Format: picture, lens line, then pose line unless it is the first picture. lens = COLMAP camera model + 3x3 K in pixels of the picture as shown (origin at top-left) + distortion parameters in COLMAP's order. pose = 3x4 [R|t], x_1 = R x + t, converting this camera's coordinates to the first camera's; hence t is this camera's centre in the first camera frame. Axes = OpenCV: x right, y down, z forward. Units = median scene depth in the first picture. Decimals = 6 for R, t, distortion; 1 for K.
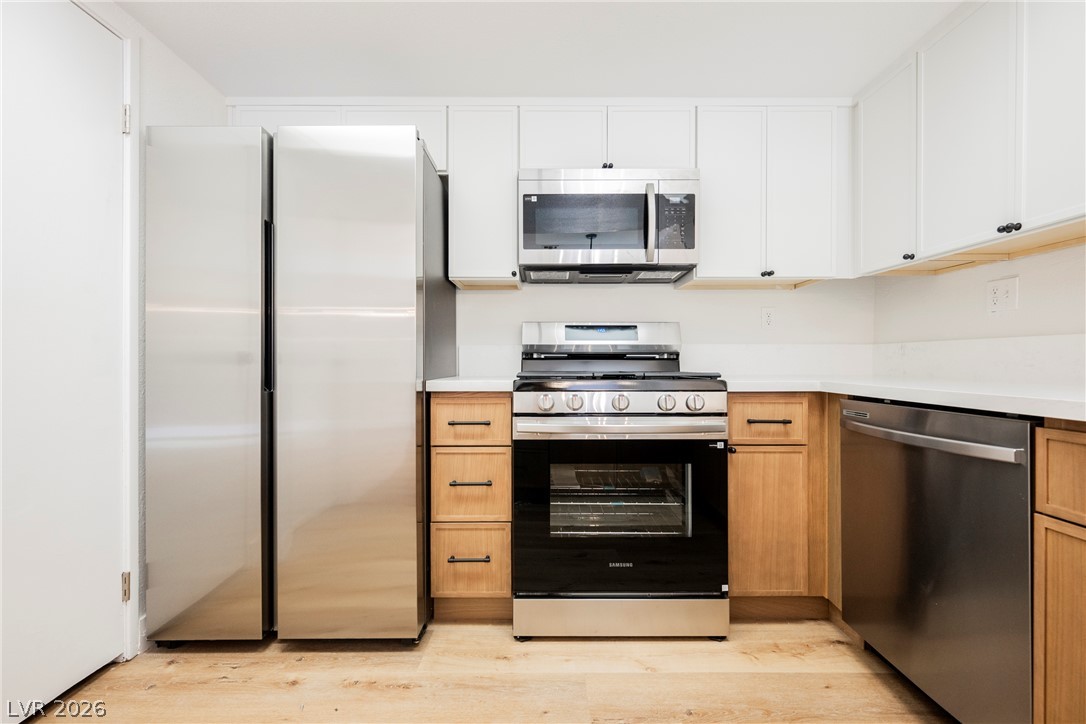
lens RADIAL K [[464.6, 0, 543.0], [0, 464.6, 362.0], [0, 0, 1]] dist [0.000314, 0.000016]
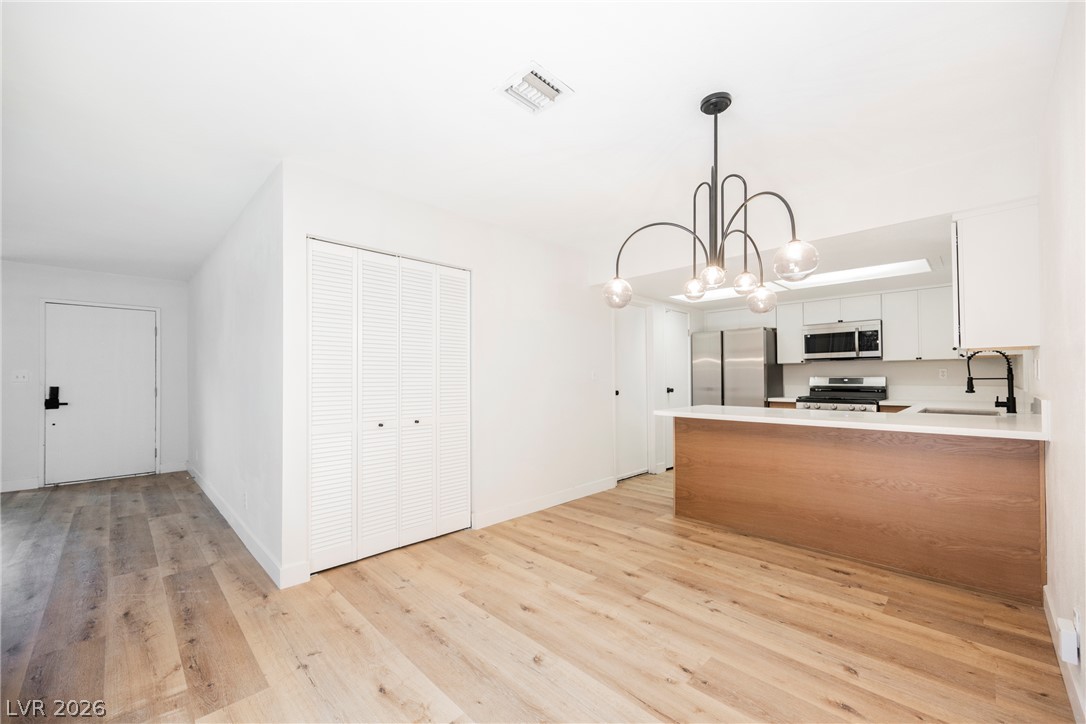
lens RADIAL K [[432.8, 0, 546.7], [0, 432.8, 374.6], [0, 0, 1]] dist [-0.001345, -0.000149]
pose [[0.704820, -0.009155, -0.709327, 0.741115], [0.002546, 0.999943, -0.010375, -0.089083], [0.709381, 0.005507, 0.704803, -2.053741]]
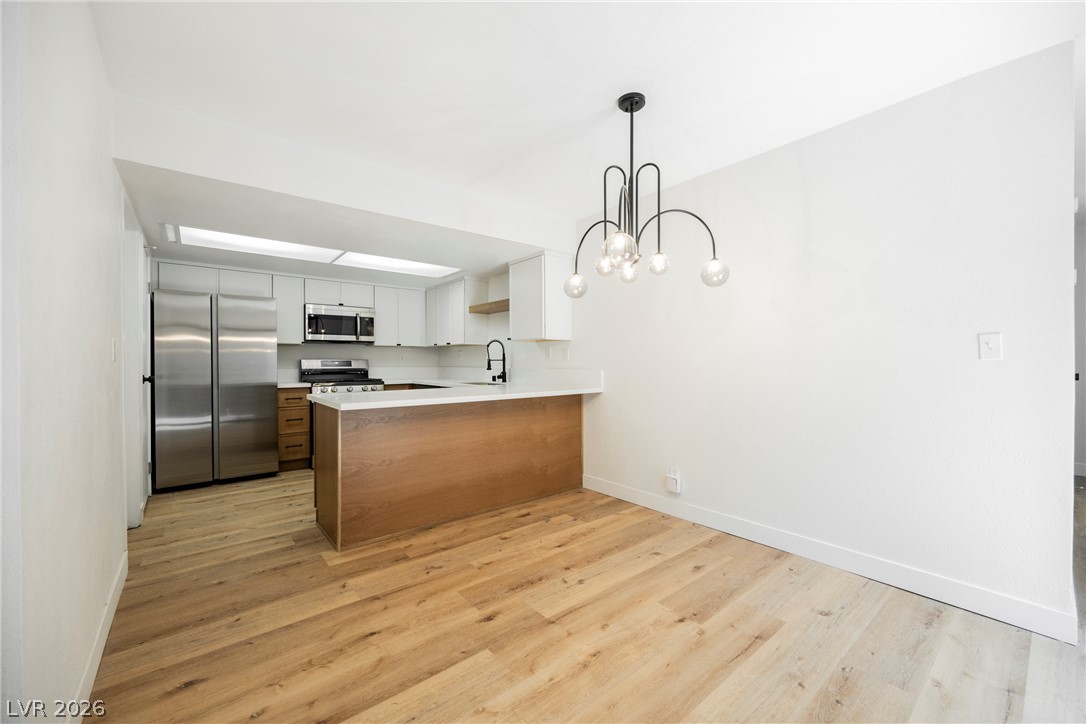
lens RADIAL K [[427.5, 0, 543.0], [0, 427.5, 362.0], [0, 0, 1]] dist [0.000163, -0.000128]
pose [[0.773422, -0.003452, 0.633883, -0.558344], [0.006230, 0.999978, -0.002157, -0.069891], [-0.633861, 0.005617, 0.773426, -1.765255]]
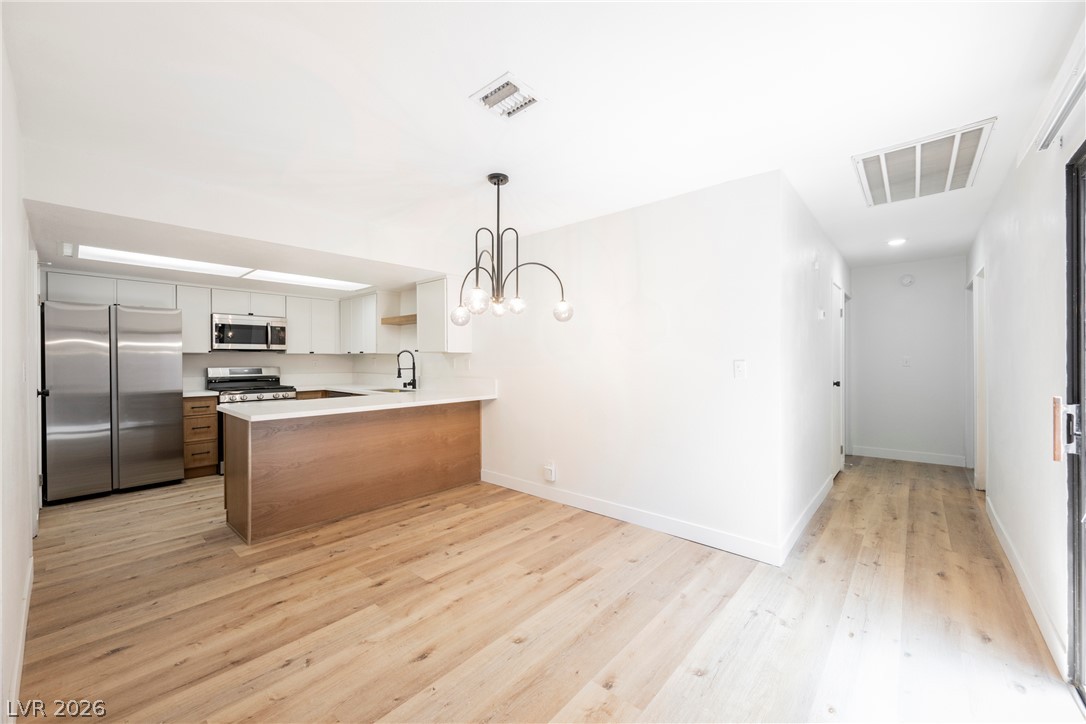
lens RADIAL K [[424.1, 0, 543.0], [0, 424.1, 362.0], [0, 0, 1]] dist [0.000466, 0.000063]
pose [[0.661073, -0.006264, 0.750296, -0.643239], [0.005018, 0.999980, 0.003927, -0.134749], [-0.750305, 0.001168, 0.661091, -2.101519]]
